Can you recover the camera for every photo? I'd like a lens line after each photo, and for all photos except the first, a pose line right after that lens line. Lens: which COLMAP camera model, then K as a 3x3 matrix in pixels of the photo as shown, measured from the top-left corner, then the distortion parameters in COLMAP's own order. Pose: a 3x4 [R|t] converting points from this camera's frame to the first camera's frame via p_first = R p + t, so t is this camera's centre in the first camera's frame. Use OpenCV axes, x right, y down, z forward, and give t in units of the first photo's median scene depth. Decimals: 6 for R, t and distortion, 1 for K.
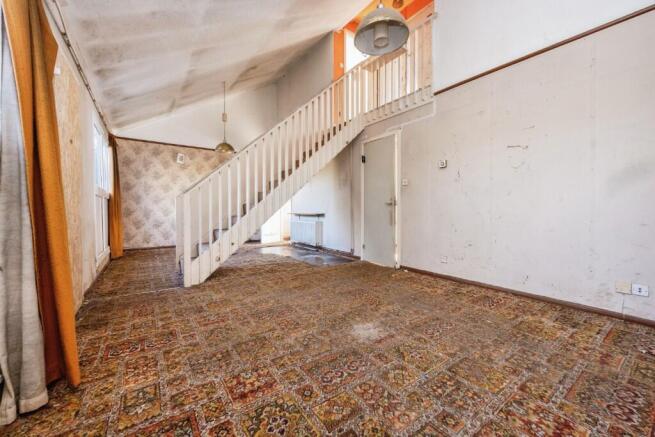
lens RADIAL K [[258.2, 0, 328.5], [0, 258.2, 220.4], [0, 0, 1]] dist [-0.003765, -0.000427]
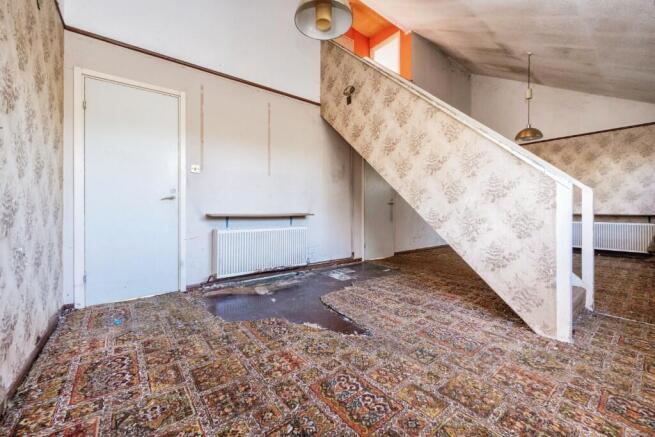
lens RADIAL K [[258.2, 0, 333.6], [0, 258.2, 207.7], [0, 0, 1]] dist [-0.003765, -0.000427]
pose [[-0.048420, -0.005056, 0.998814, -0.800397], [0.030593, 0.999511, 0.006542, -0.051614], [-0.998358, 0.030874, -0.048242, 1.118083]]
